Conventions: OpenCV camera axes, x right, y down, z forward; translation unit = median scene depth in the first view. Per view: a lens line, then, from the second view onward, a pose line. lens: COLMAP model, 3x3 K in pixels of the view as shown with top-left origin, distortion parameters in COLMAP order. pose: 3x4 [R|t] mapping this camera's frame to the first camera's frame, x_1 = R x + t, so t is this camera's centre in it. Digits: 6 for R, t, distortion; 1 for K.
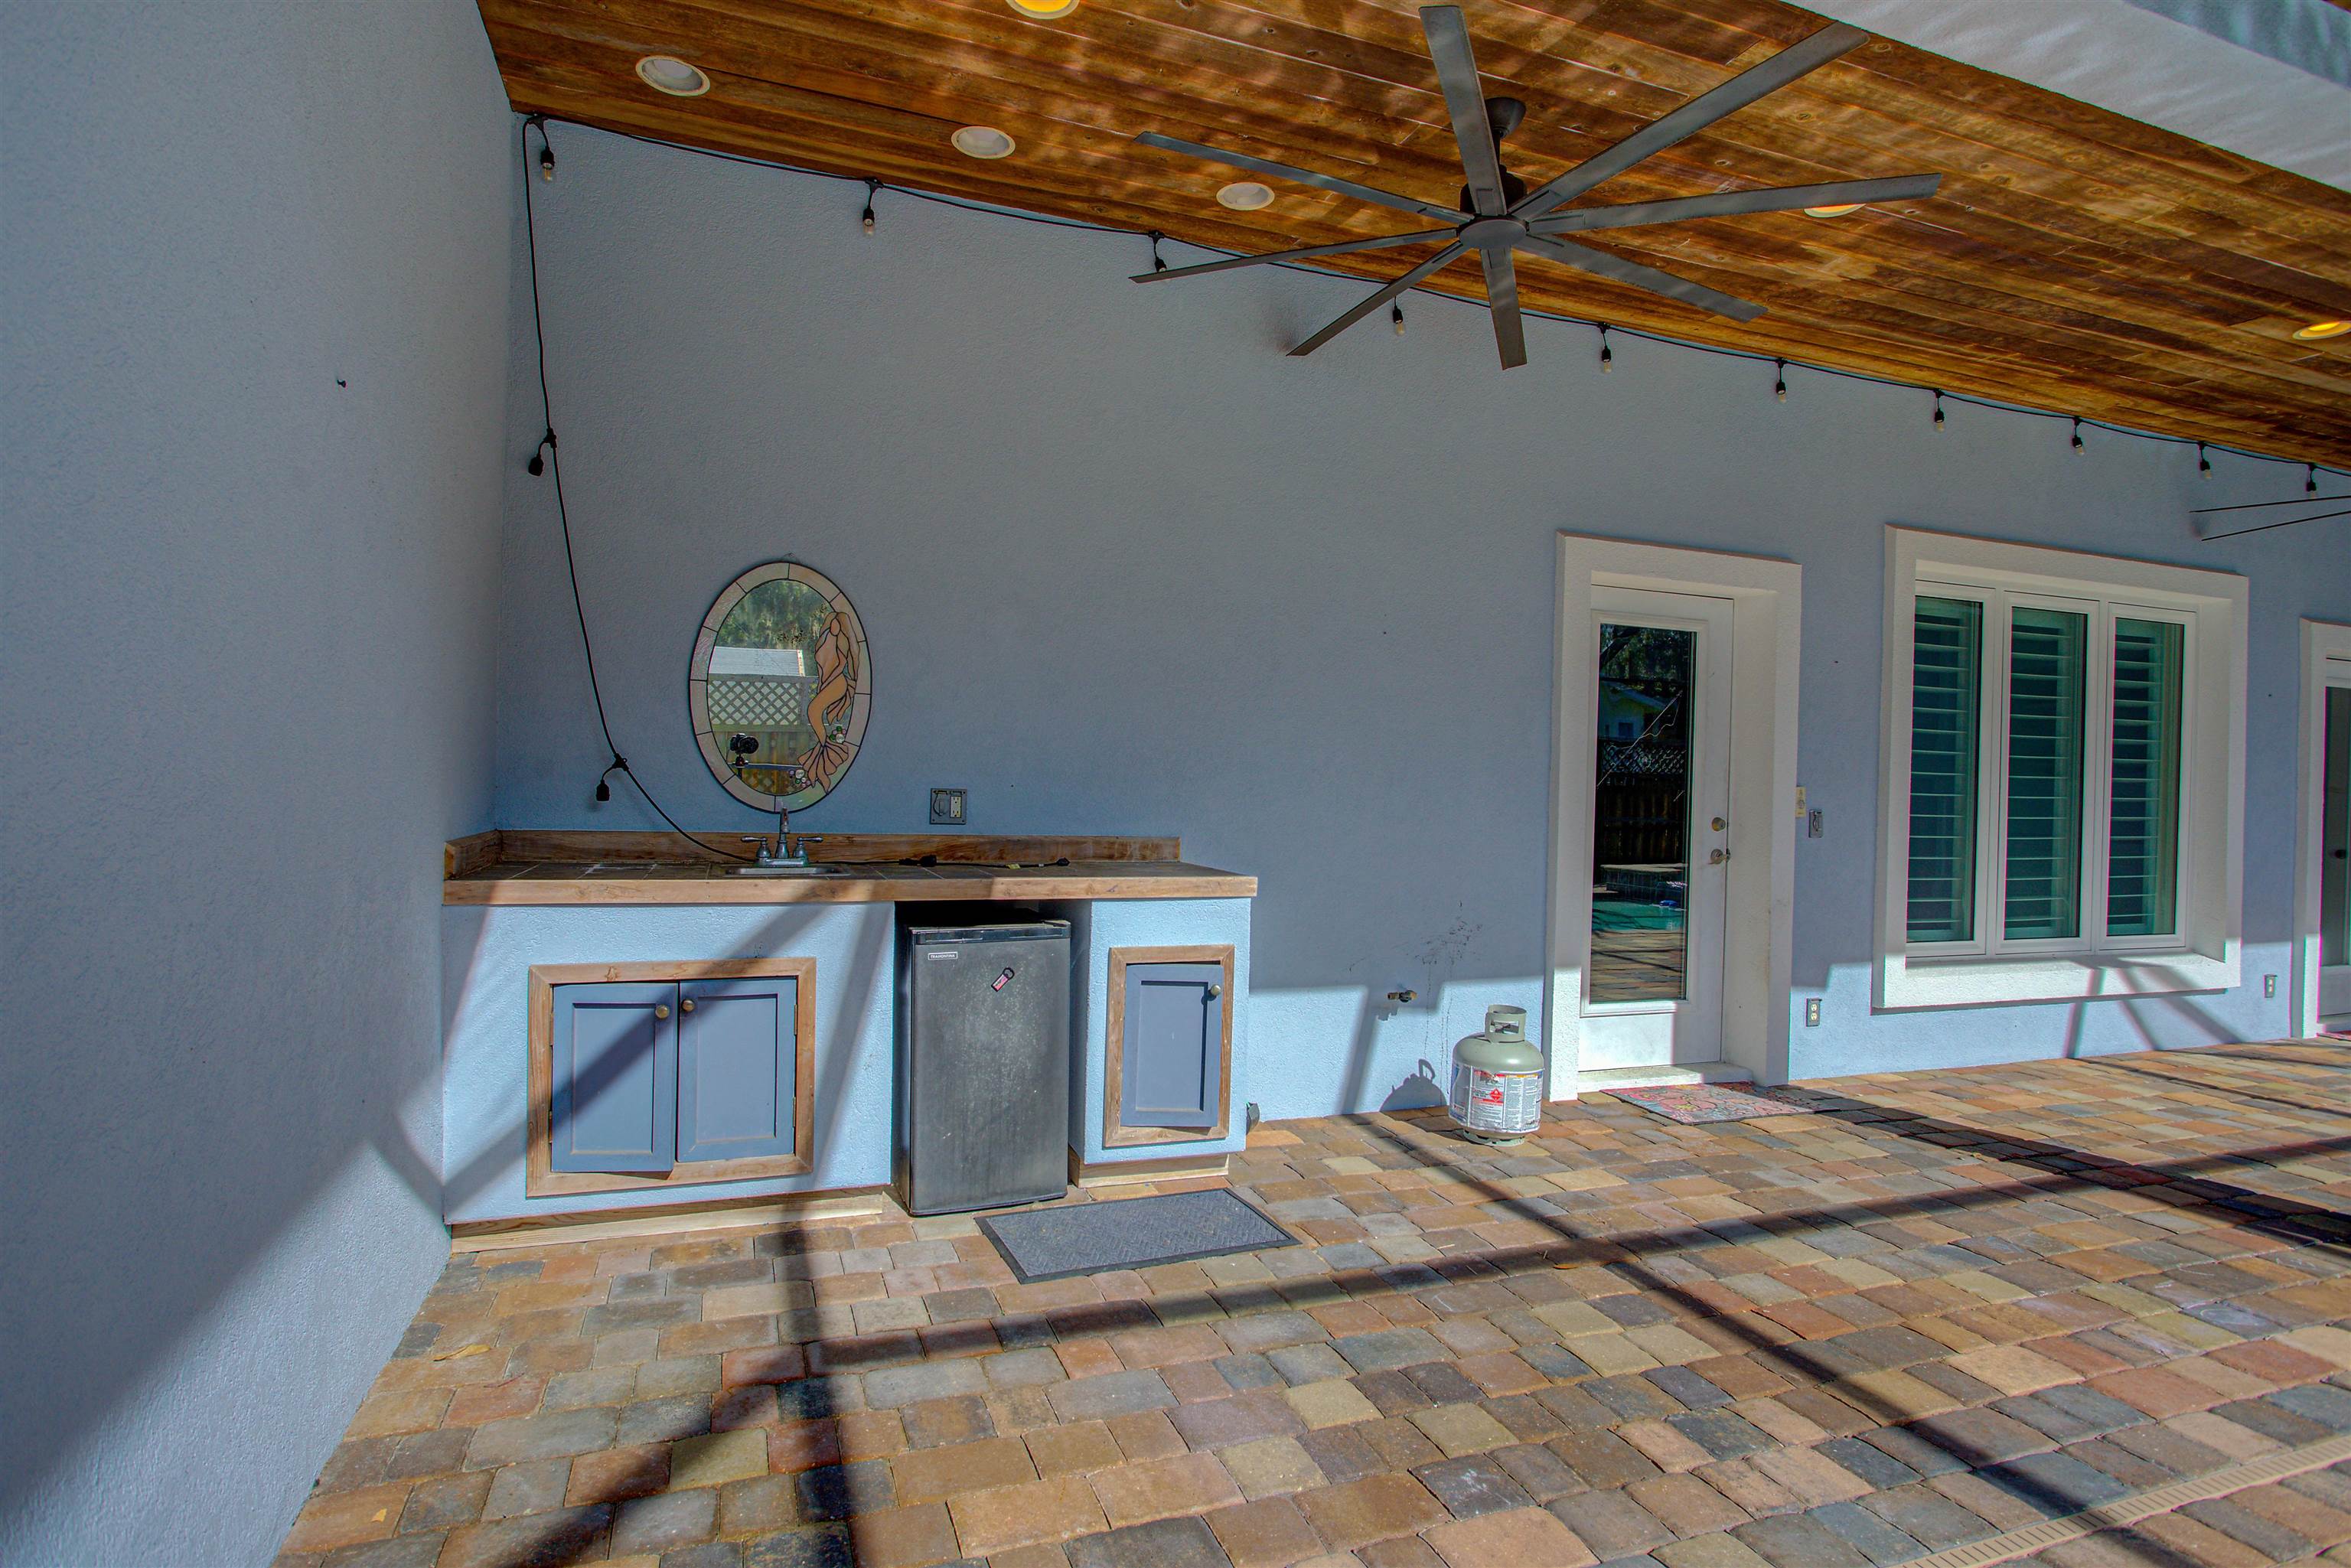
lens RADIAL K [[1208.5, 0, 1171.6], [0, 1208.5, 793.2], [0, 0, 1]] dist [-0.014996, 0.006248]
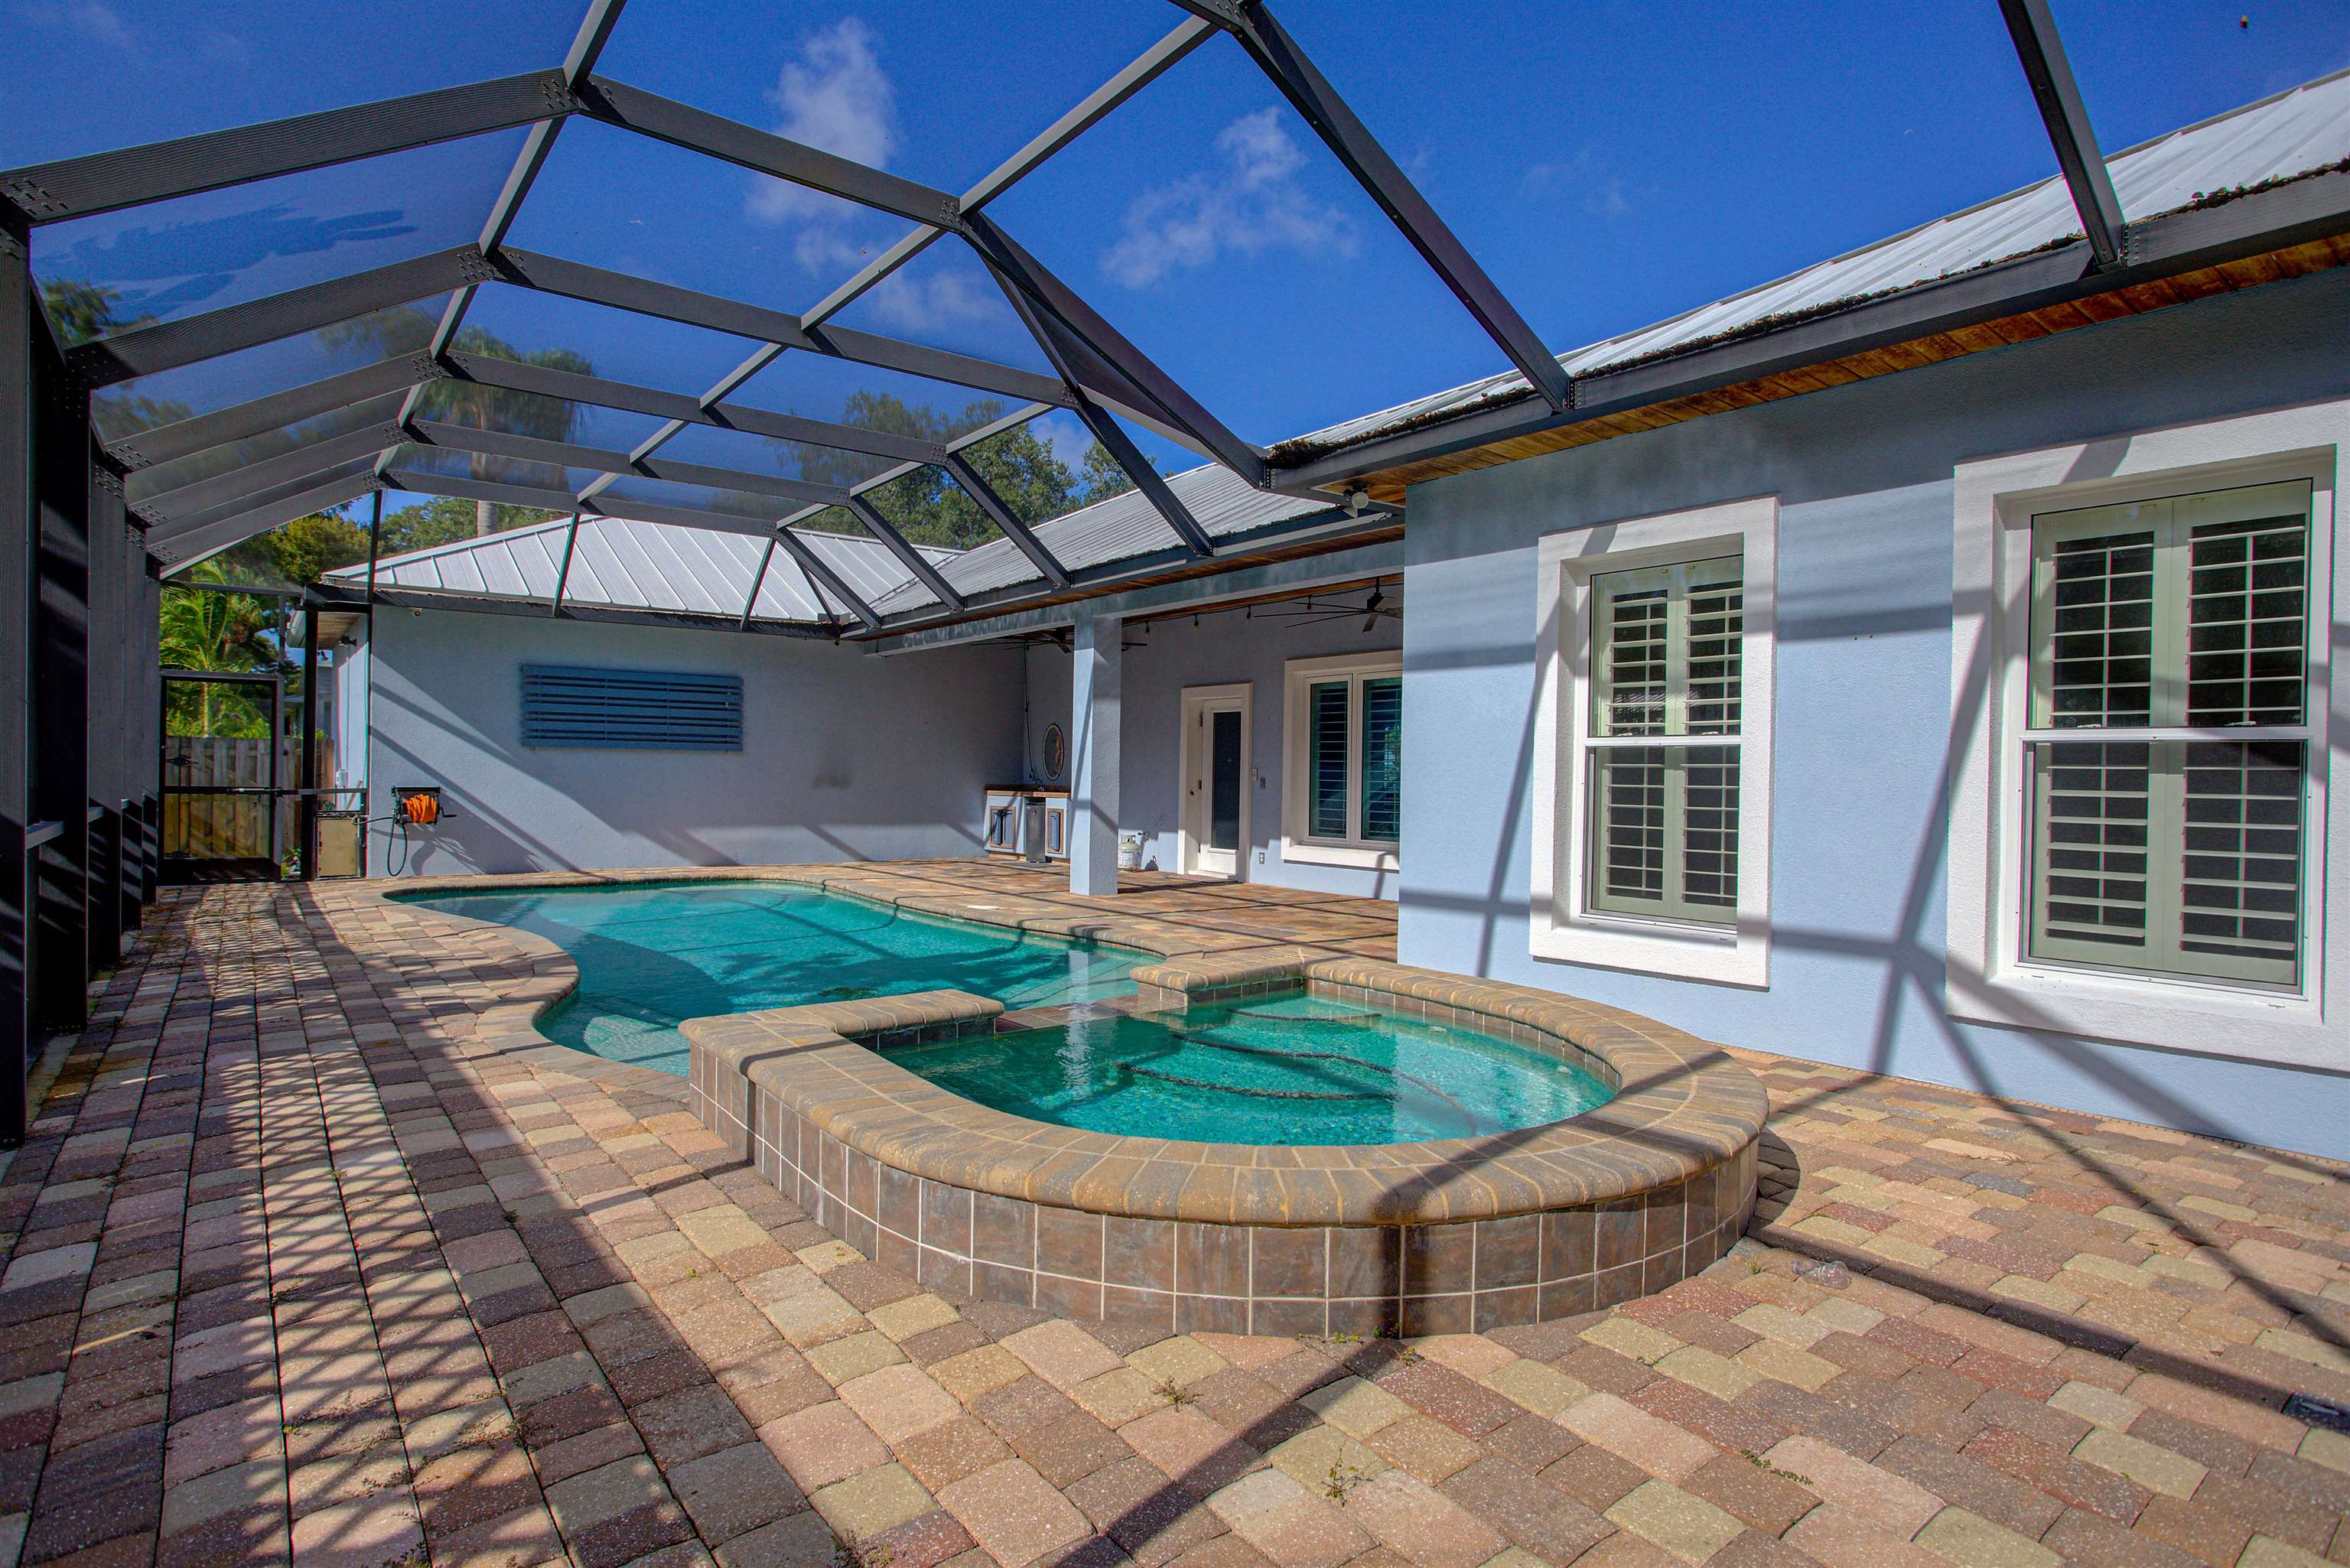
lens RADIAL K [[1208.0, 0, 1174.5], [0, 1208.0, 780.0], [0, 0, 1]] dist [-0.014996, 0.006248]
pose [[0.308271, -0.015679, -0.951169, 3.368242], [-0.010012, 0.999755, -0.019725, 0.082232], [0.951246, 0.015603, 0.308039, 0.042747]]
